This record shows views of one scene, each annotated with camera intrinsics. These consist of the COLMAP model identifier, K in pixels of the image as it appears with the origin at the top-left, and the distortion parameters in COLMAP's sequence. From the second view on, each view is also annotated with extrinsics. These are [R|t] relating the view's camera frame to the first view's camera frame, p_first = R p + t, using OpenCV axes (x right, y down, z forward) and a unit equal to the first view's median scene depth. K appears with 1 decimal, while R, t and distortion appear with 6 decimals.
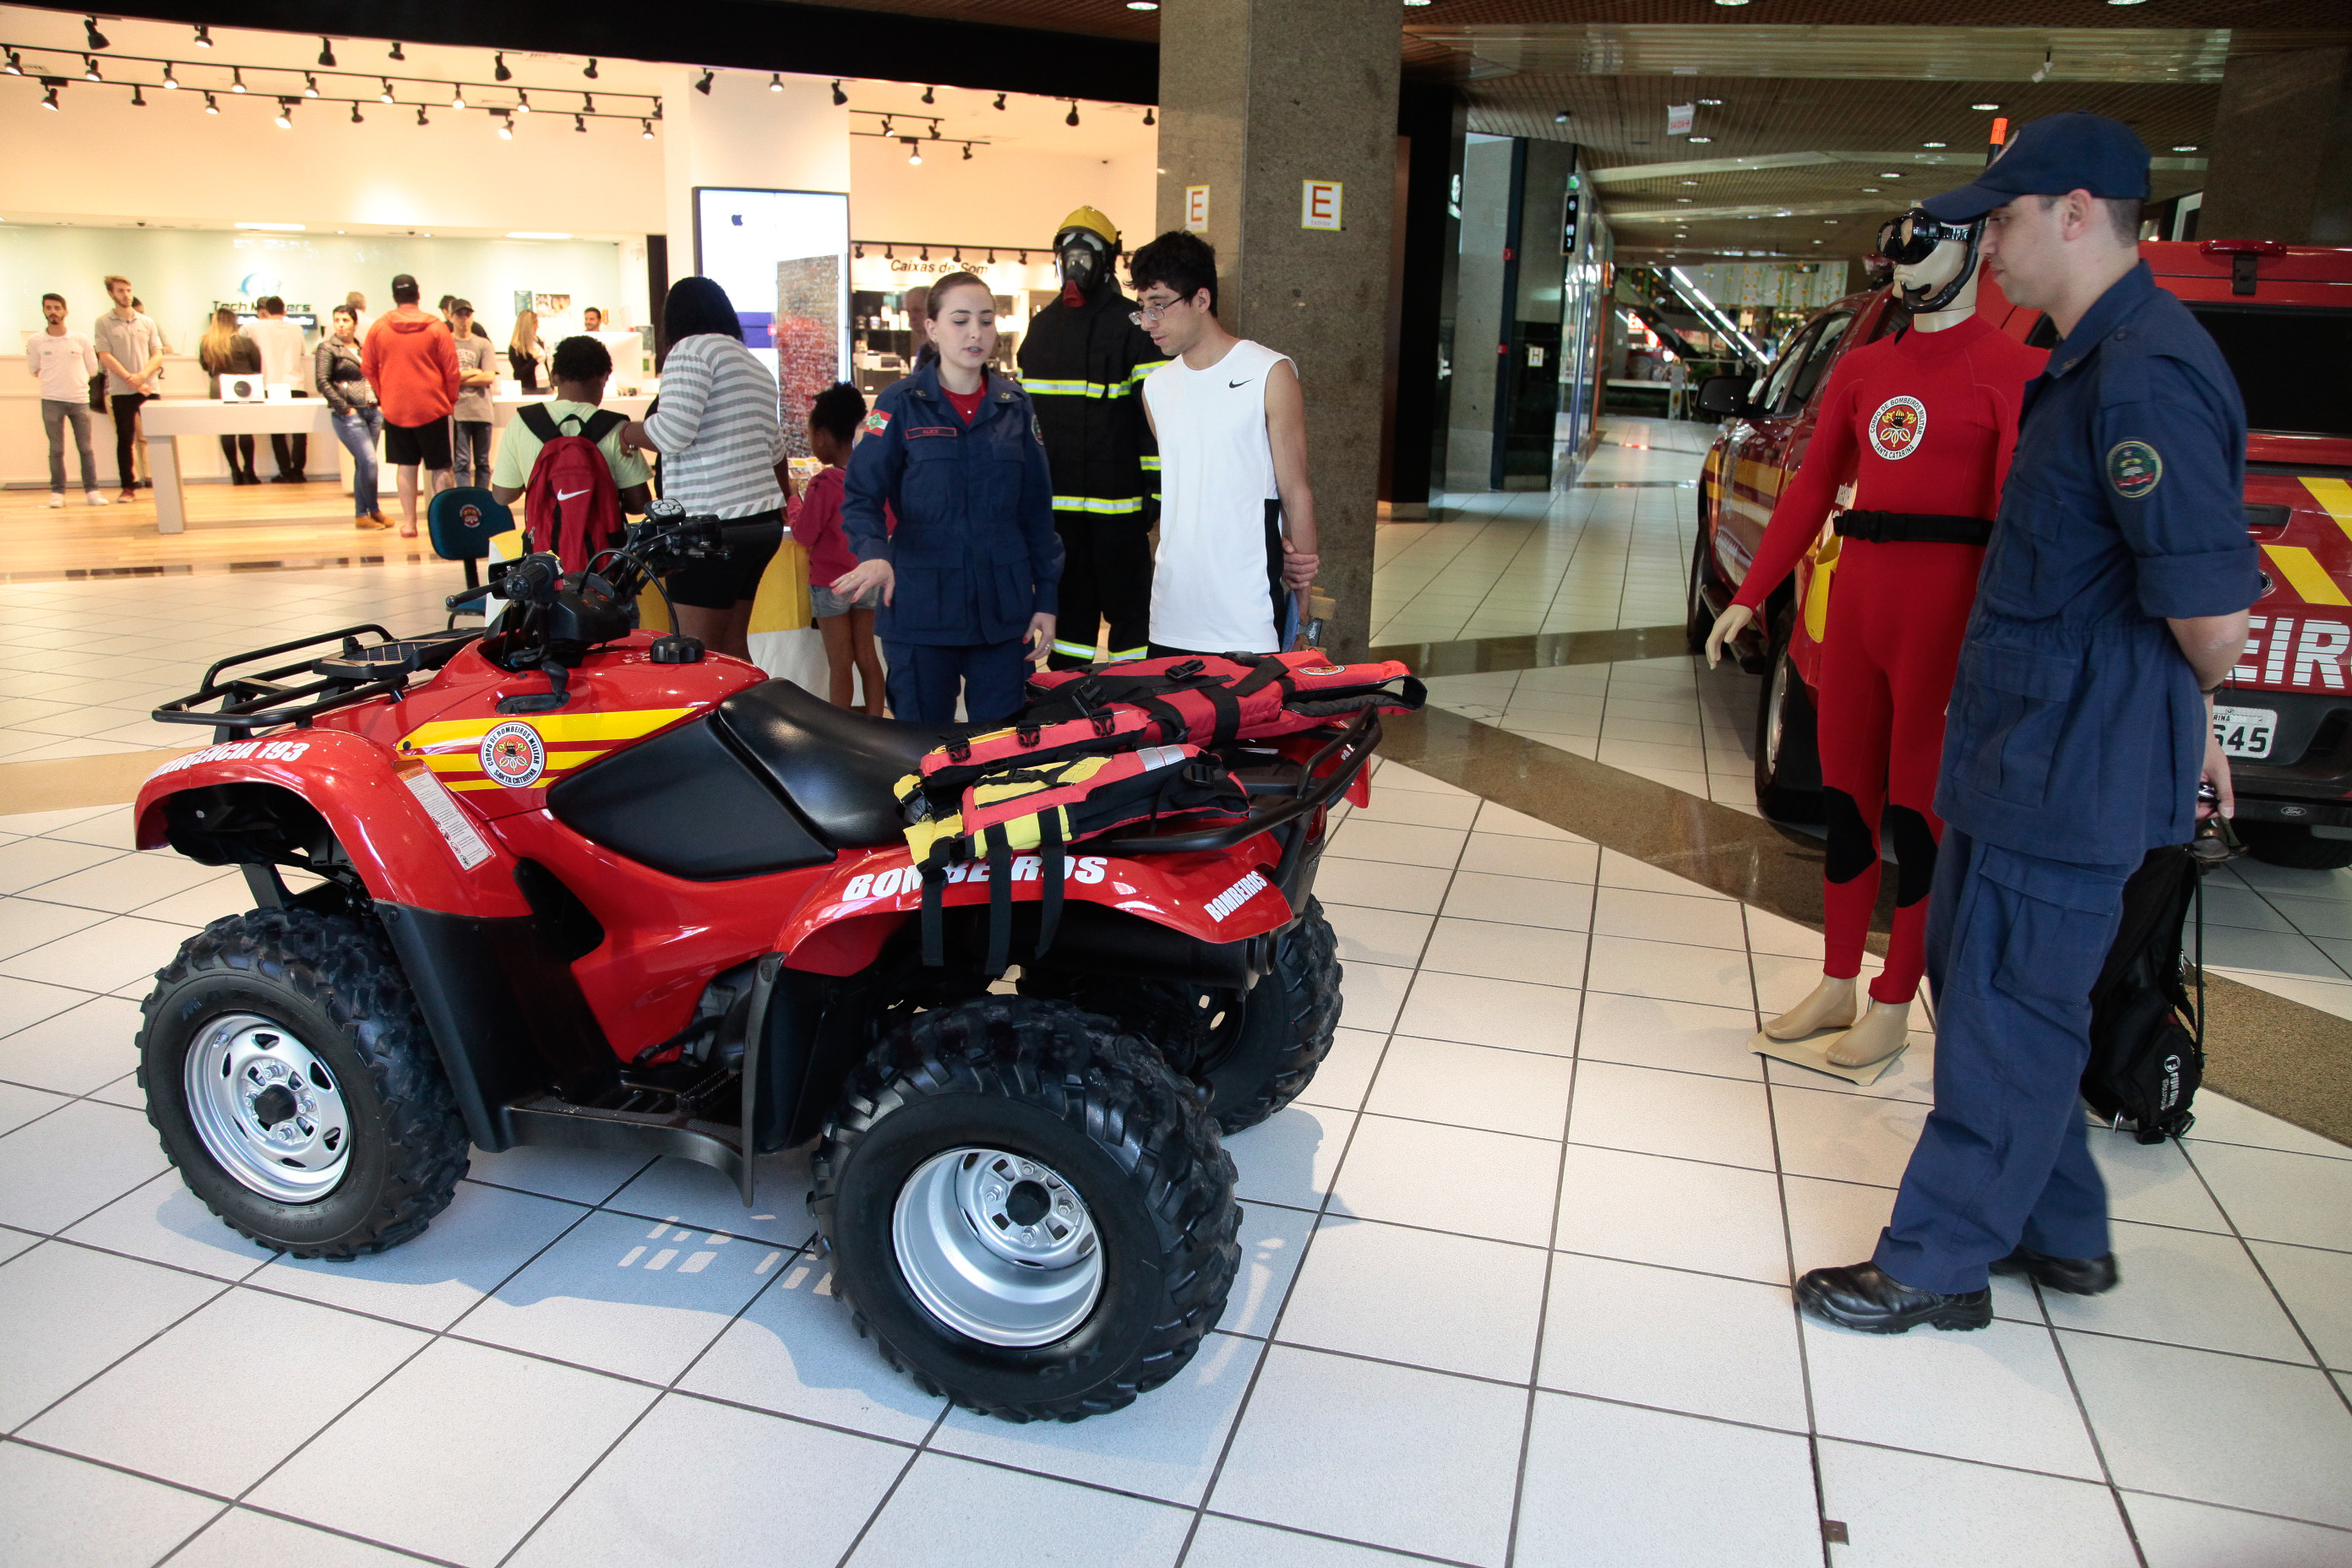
lens RADIAL K [[1647.8, 0, 1176.0], [0, 1647.8, 784.0], [0, 0, 1]] dist [-0.125197, 0.079899]
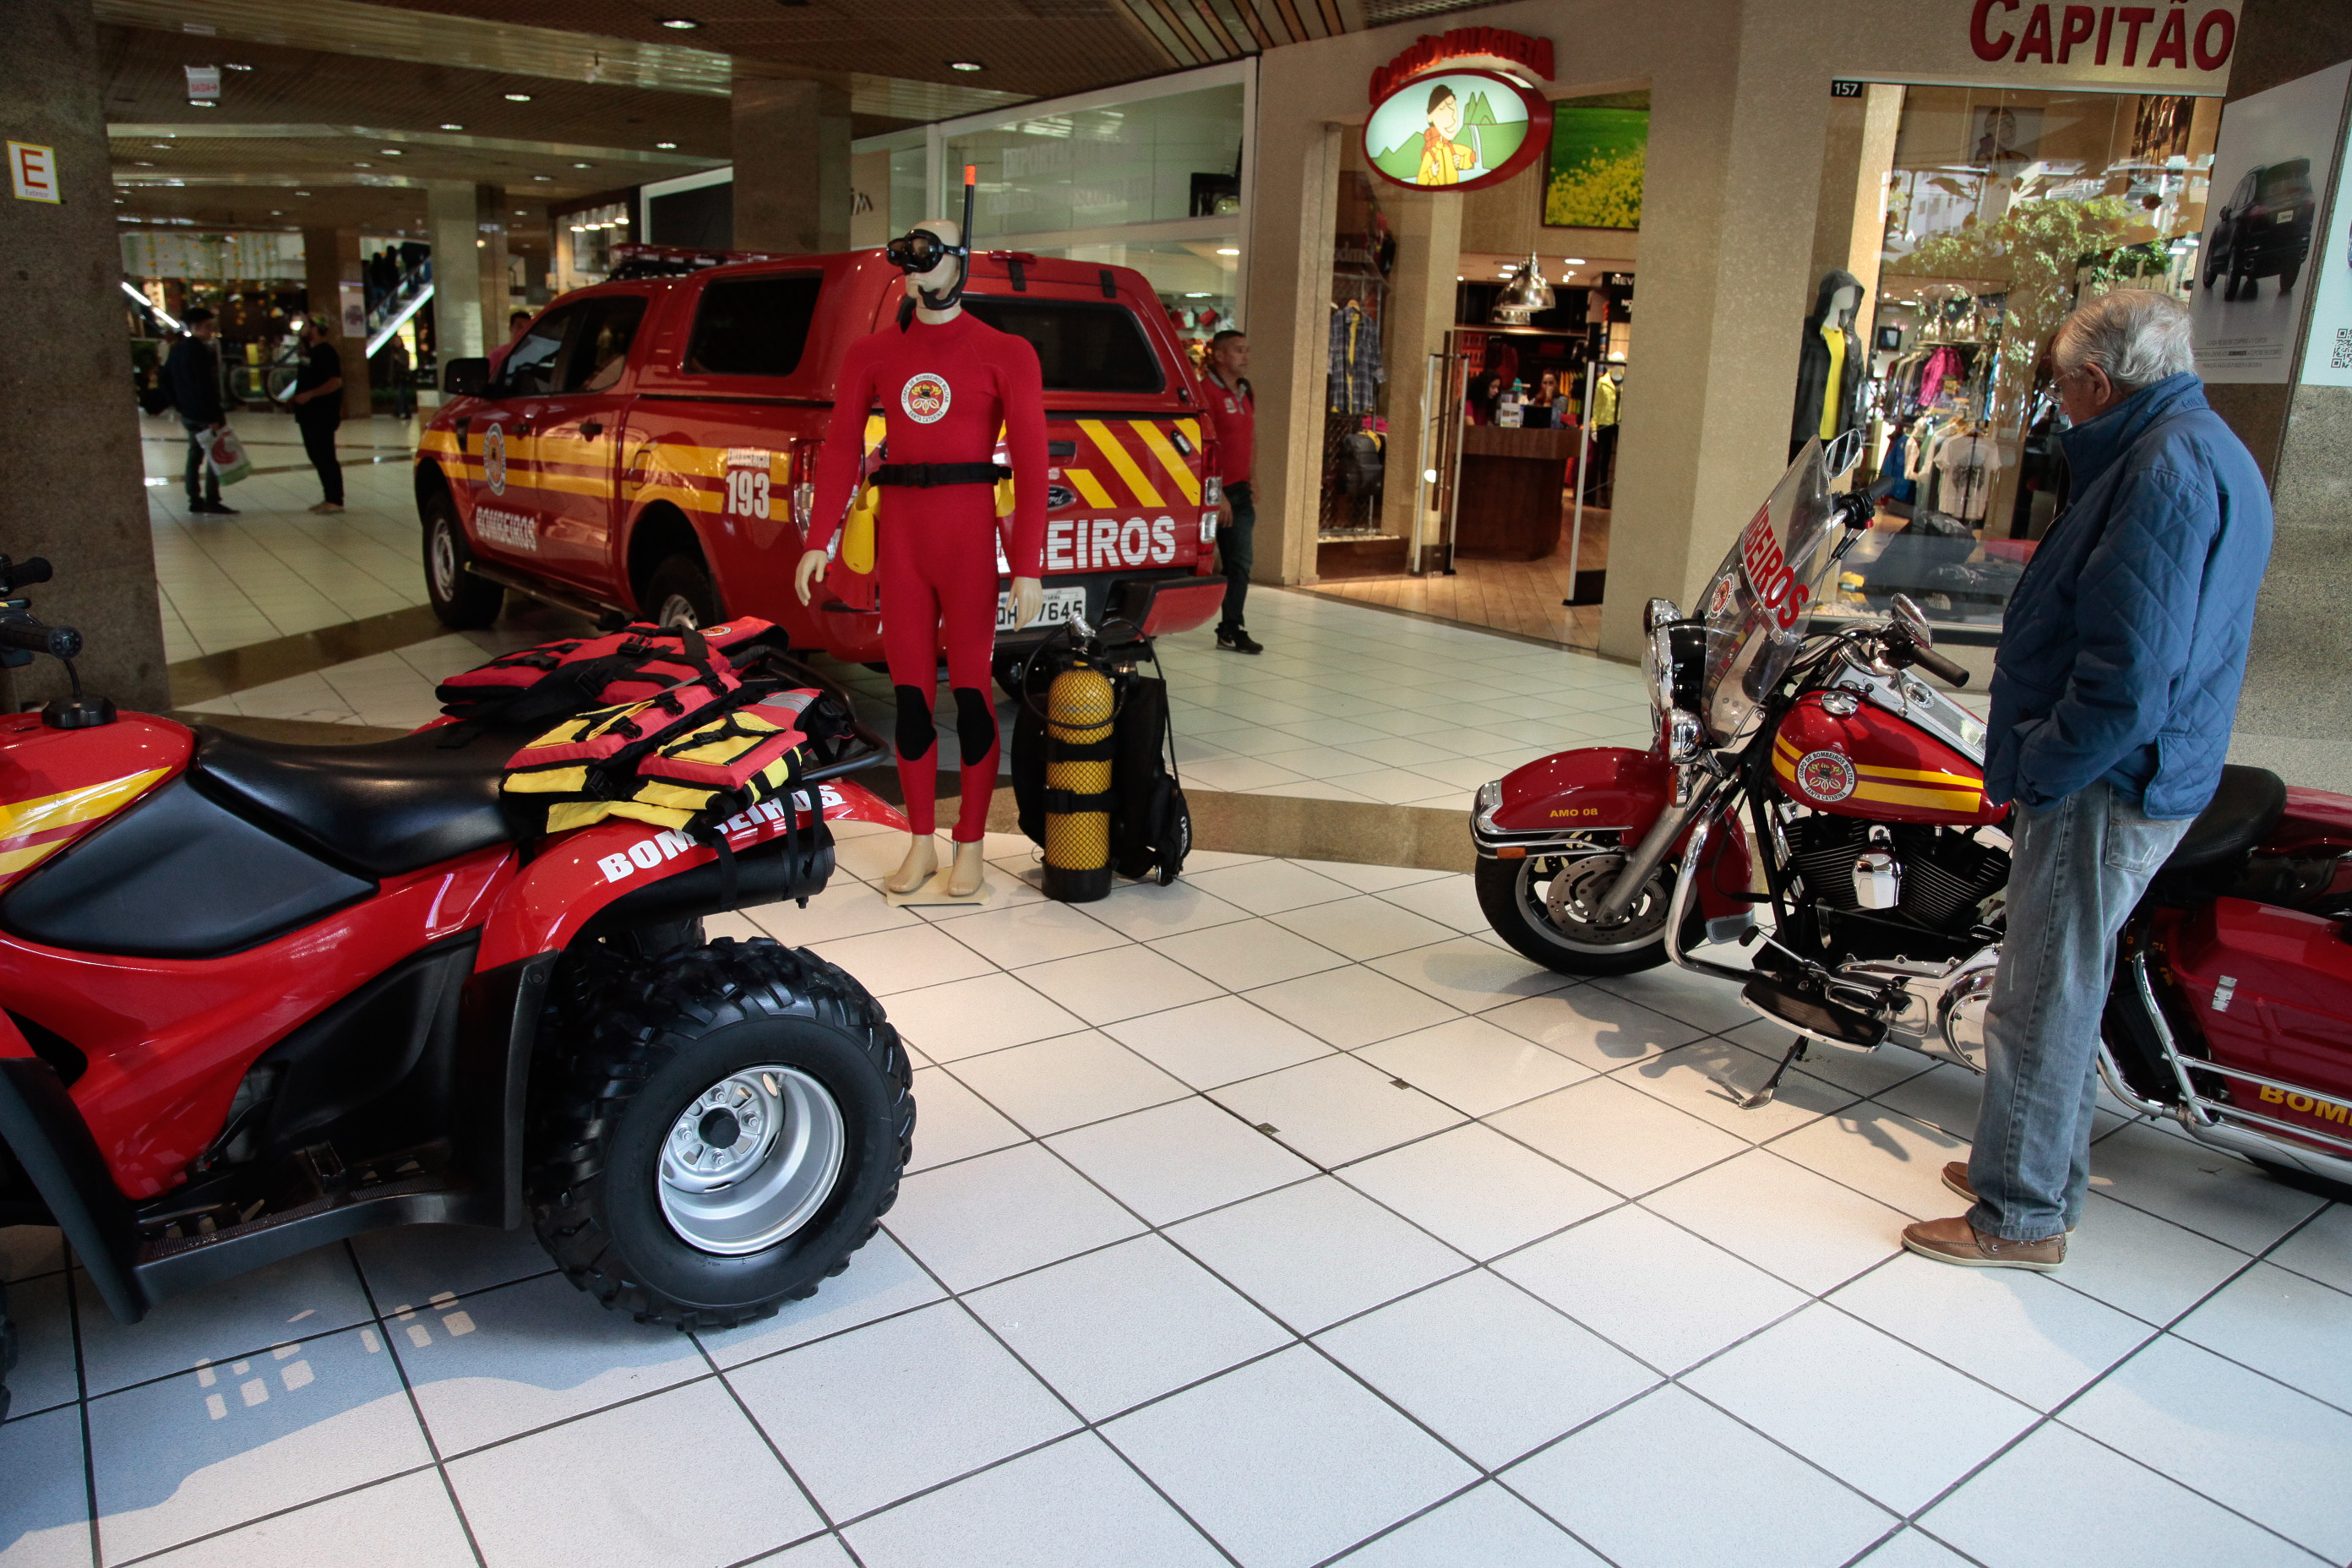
lens RADIAL K [[1647.8, 0, 1176.0], [0, 1647.8, 784.0], [0, 0, 1]] dist [-0.125197, 0.079899]
pose [[0.609396, -0.202374, 0.766604, -0.413925], [0.188008, 0.976184, 0.108247, -0.018906], [-0.770253, 0.078162, 0.632931, 0.029705]]
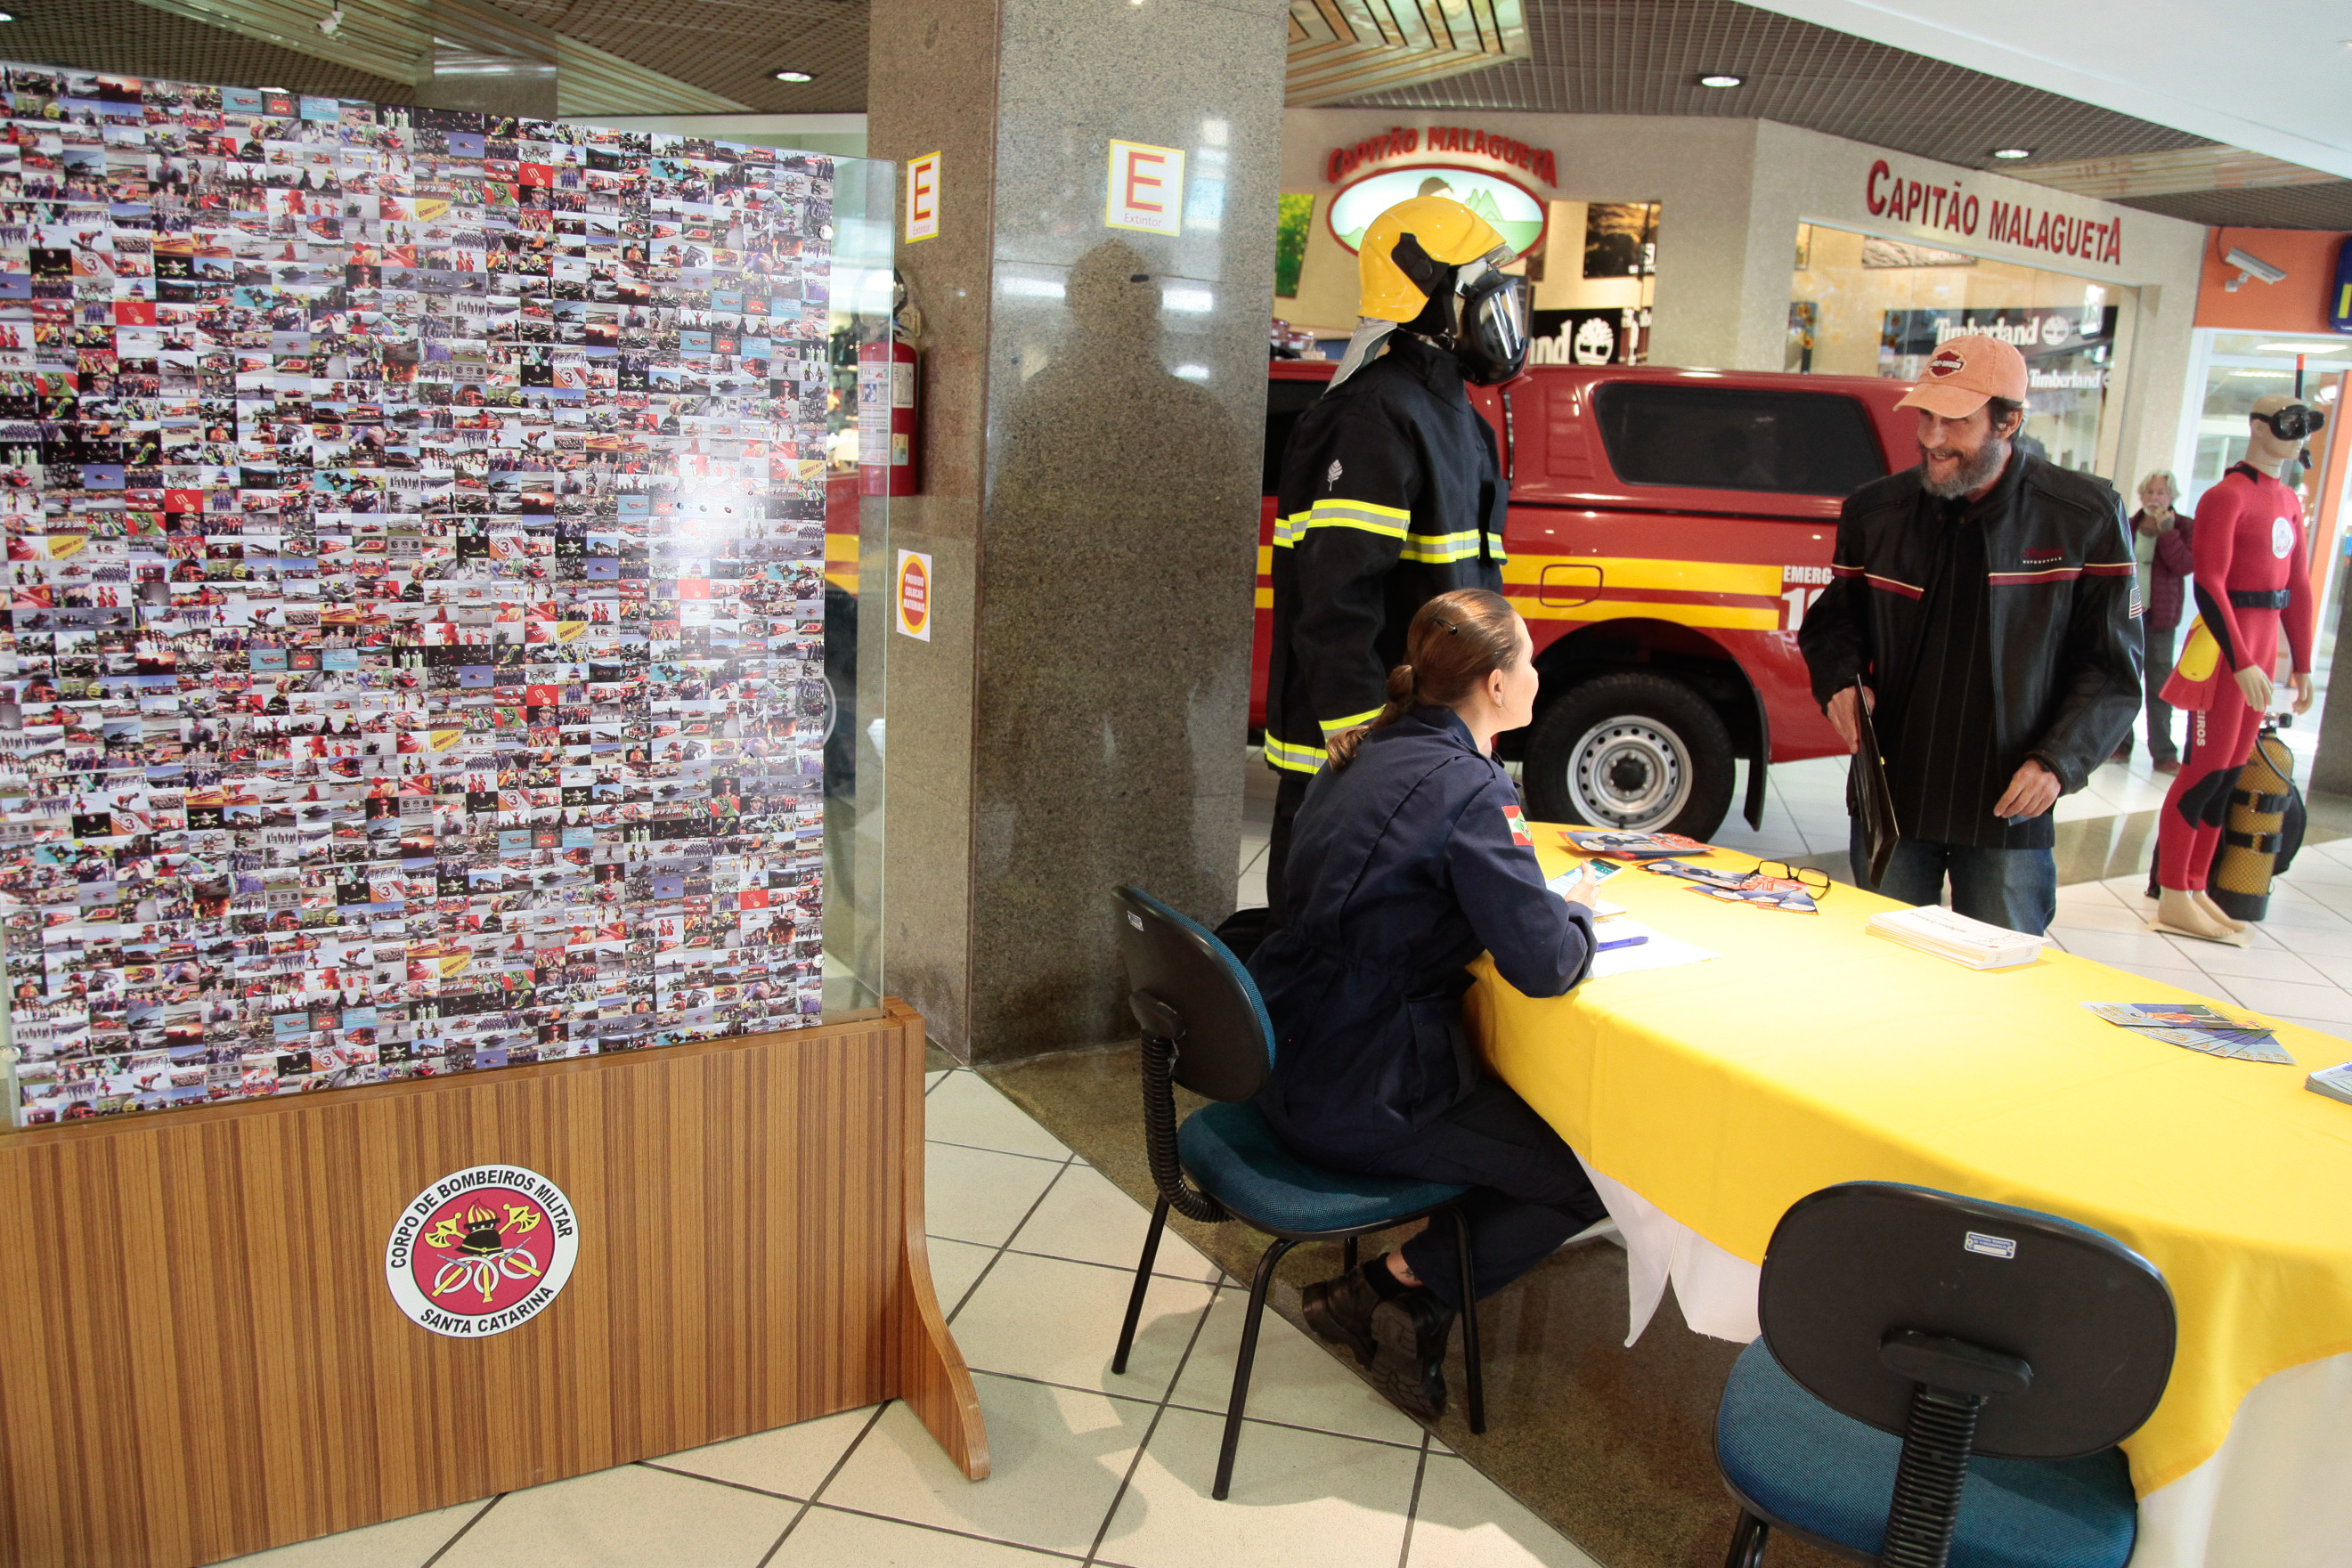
lens RADIAL K [[1647.6, 0, 1176.0], [0, 1647.6, 784.0], [0, 0, 1]] dist [-0.125197, 0.079899]
pose [[-0.011451, -0.247709, 0.968767, -0.900083], [0.208474, 0.946949, 0.244594, -0.452020], [-0.977961, 0.204764, 0.040797, 1.534738]]
